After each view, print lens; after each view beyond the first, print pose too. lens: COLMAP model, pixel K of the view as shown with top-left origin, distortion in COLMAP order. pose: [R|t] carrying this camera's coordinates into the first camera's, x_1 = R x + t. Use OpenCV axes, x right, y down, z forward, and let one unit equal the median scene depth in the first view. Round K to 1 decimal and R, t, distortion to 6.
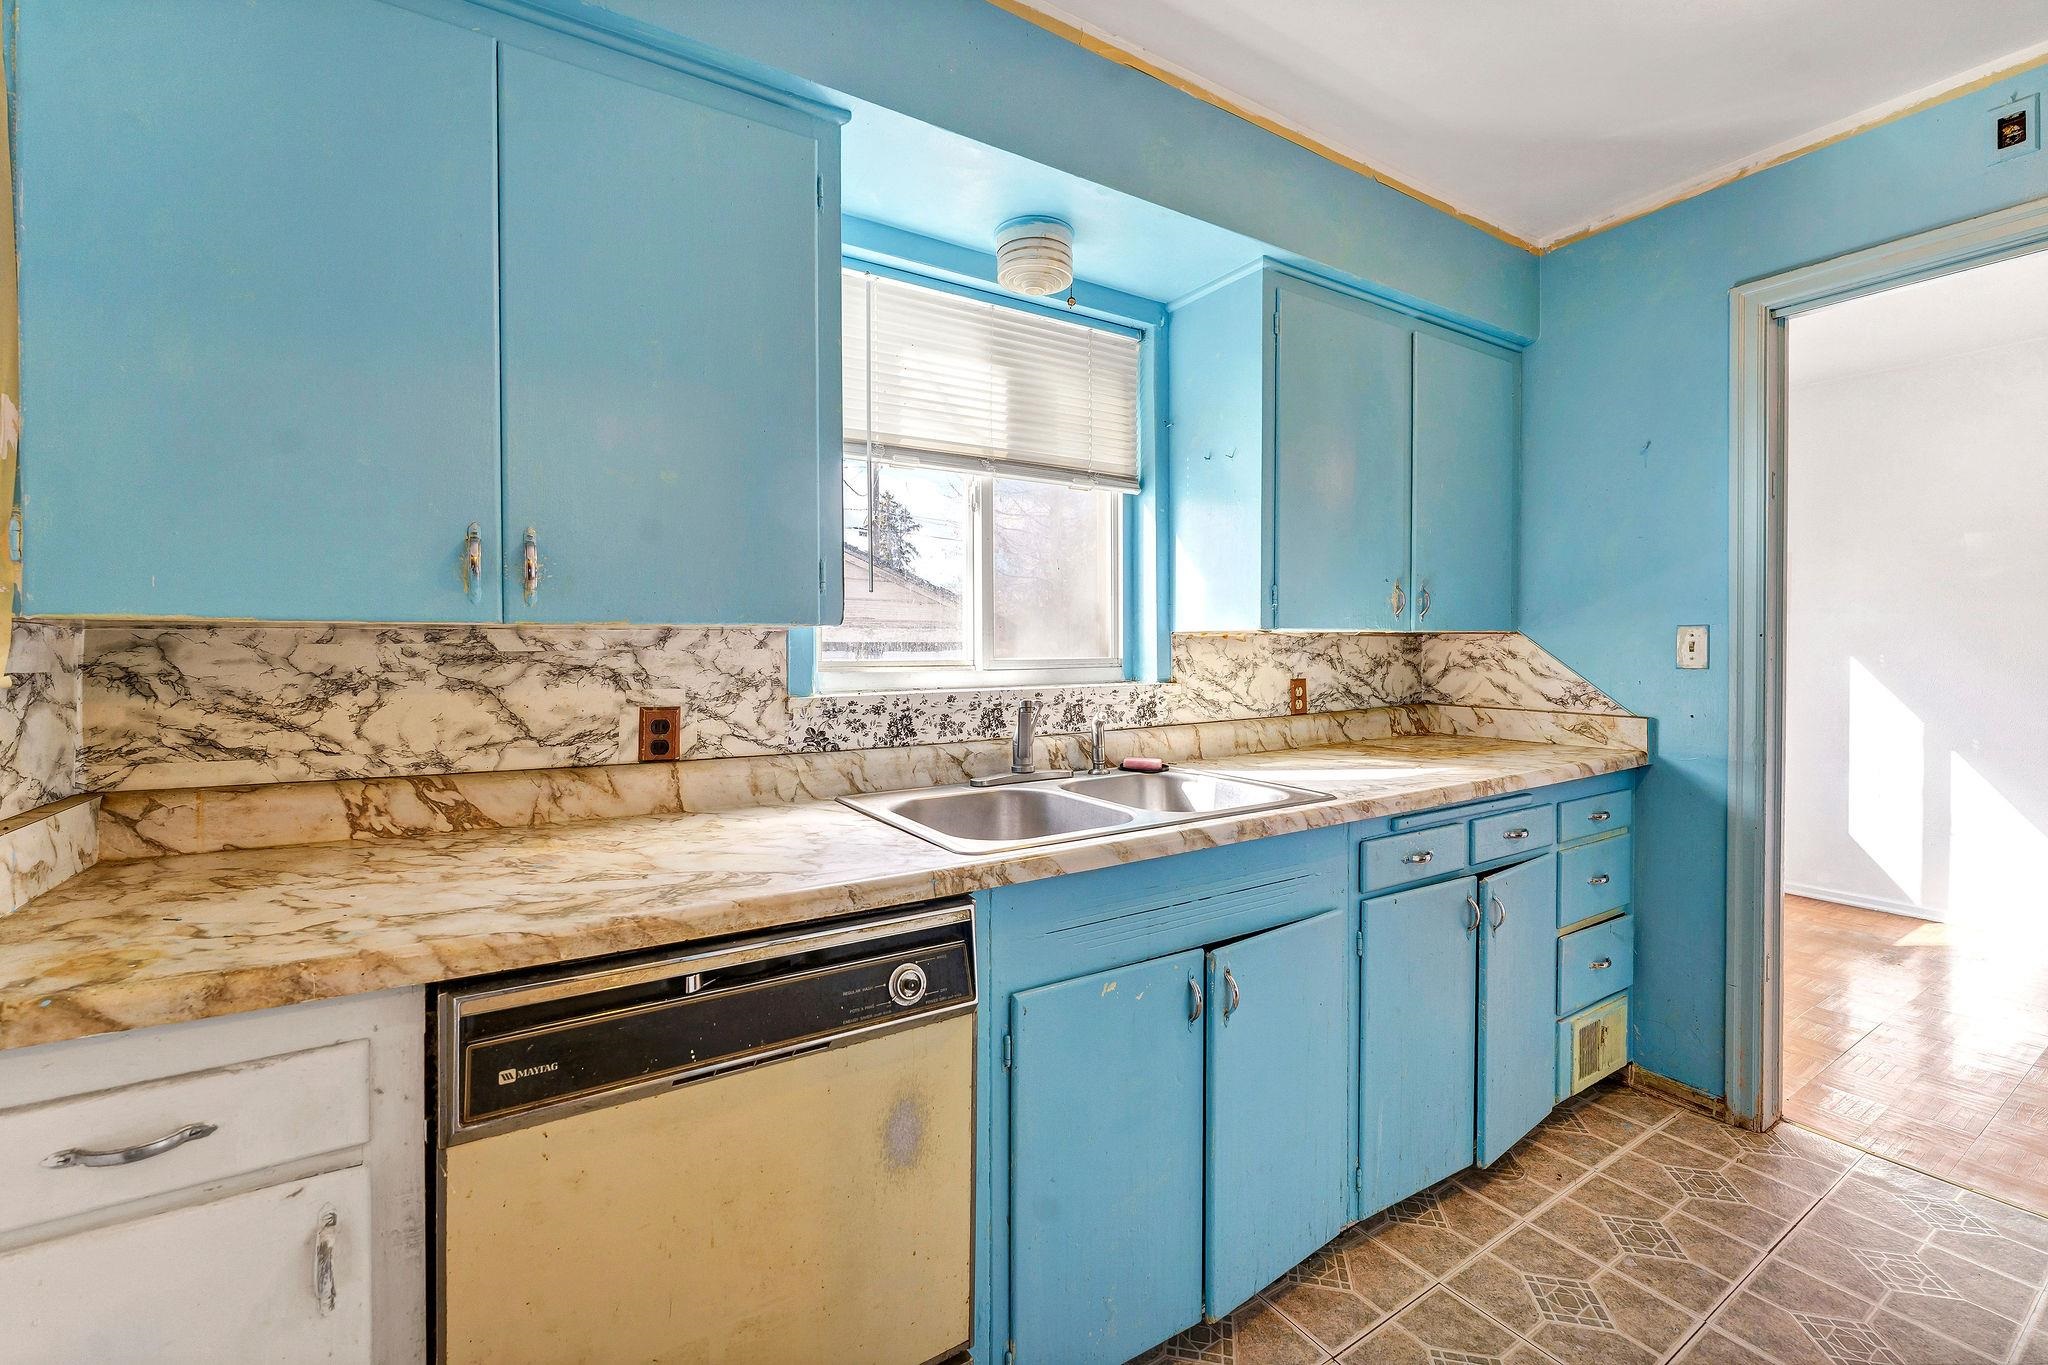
lens RADIAL K [[843.2, 0, 1021.6], [0, 843.2, 648.2], [0, 0, 1]] dist [0.006343, -0.000715]
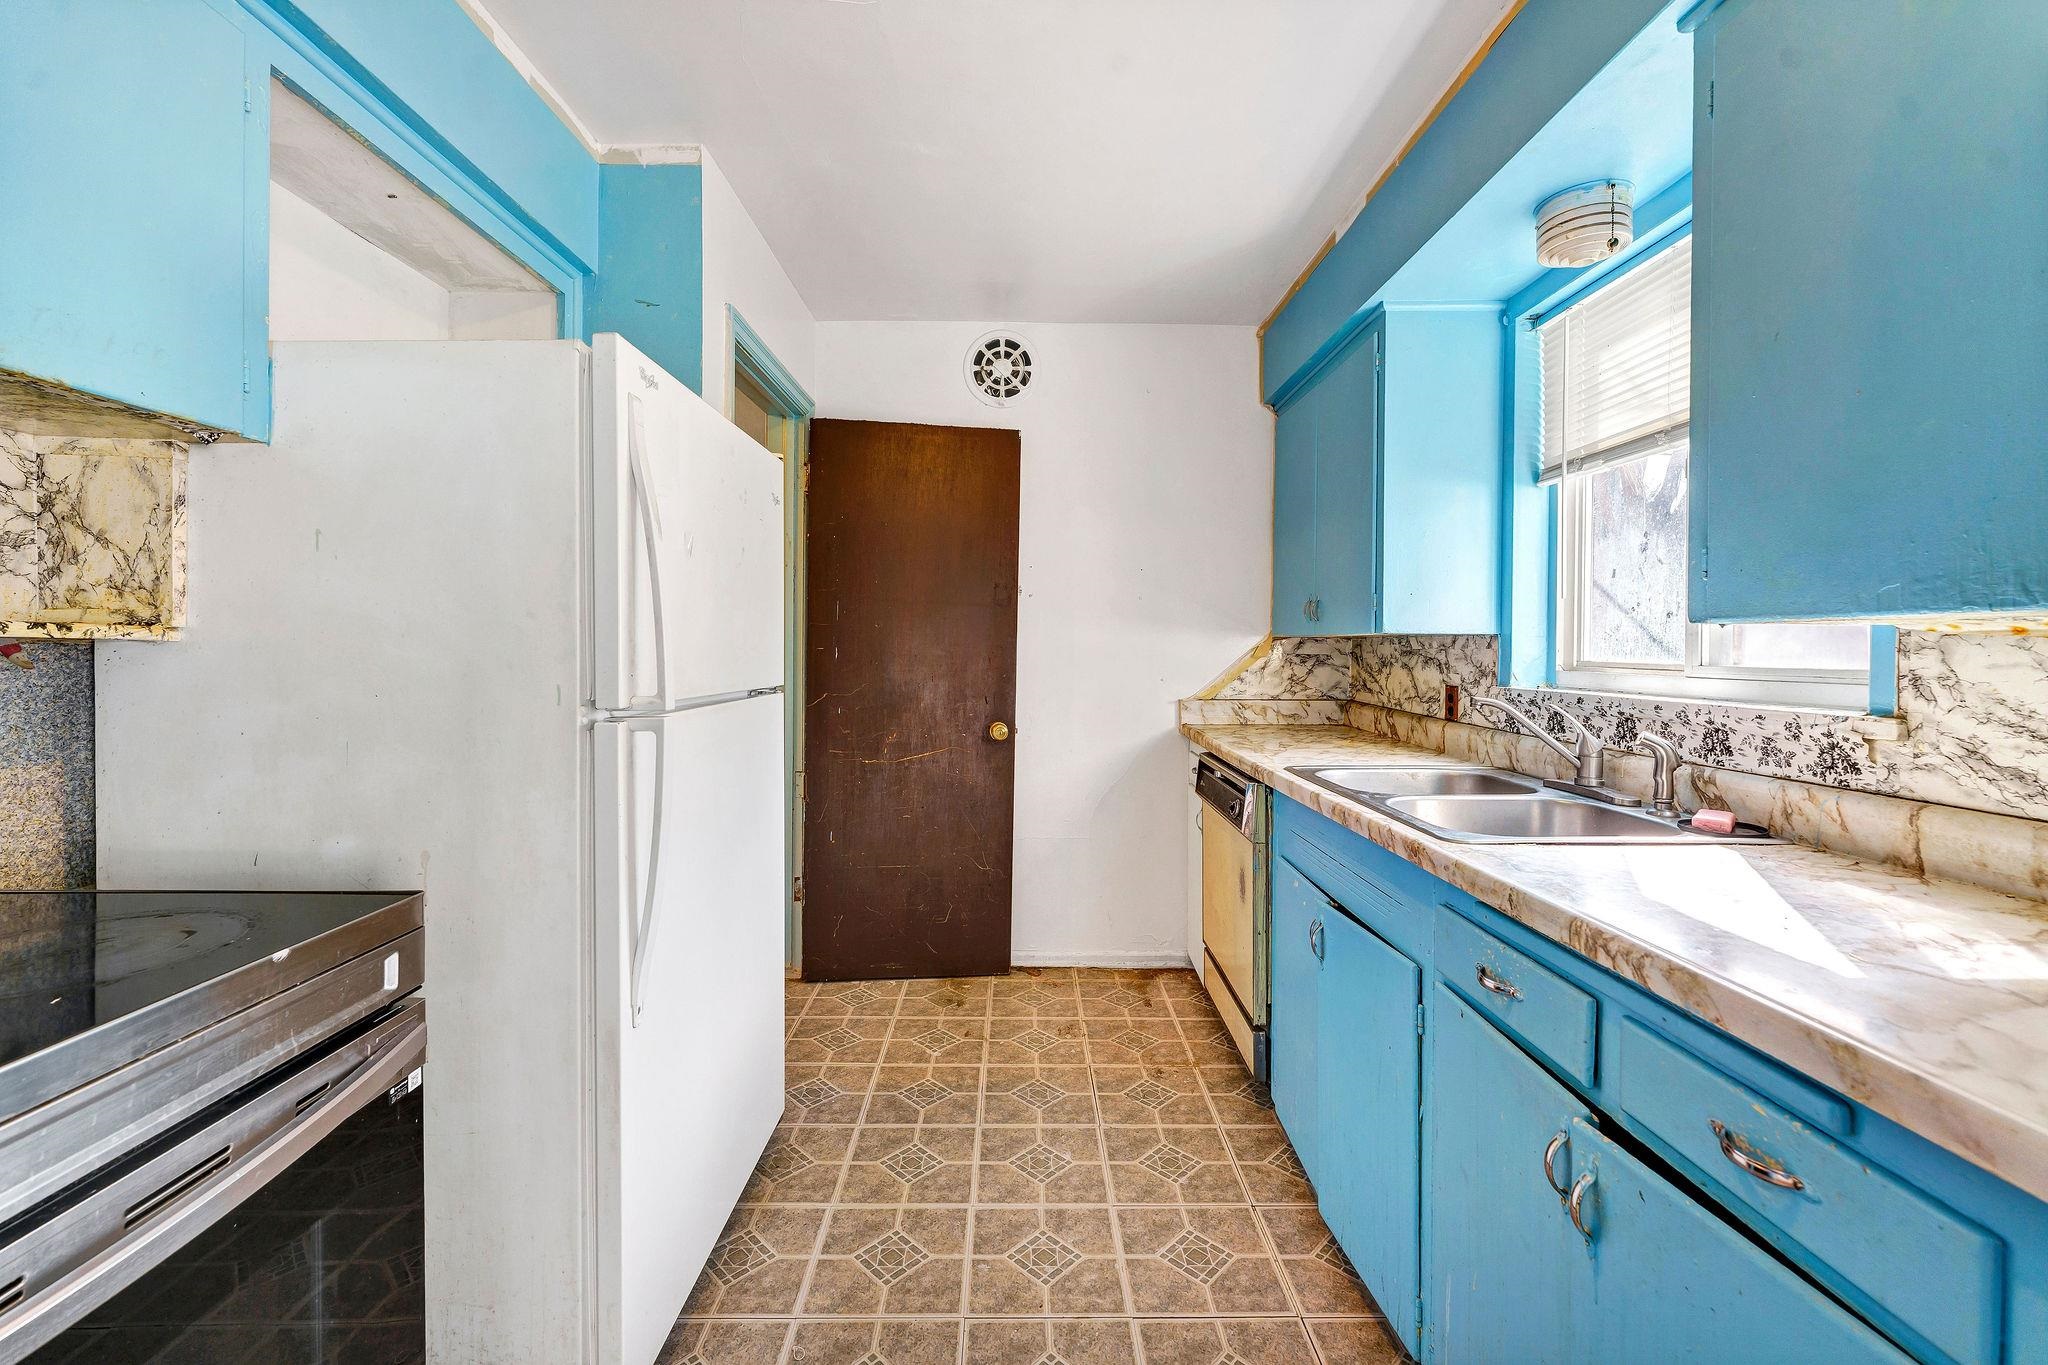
lens RADIAL K [[843.2, 0, 1021.6], [0, 843.2, 648.2], [0, 0, 1]] dist [0.006343, -0.000715]
pose [[-0.527952, -0.006352, -0.849251, 0.963049], [-0.023152, 0.999708, 0.006916, 0.005961], [0.848959, 0.023313, -0.527945, 0.839614]]
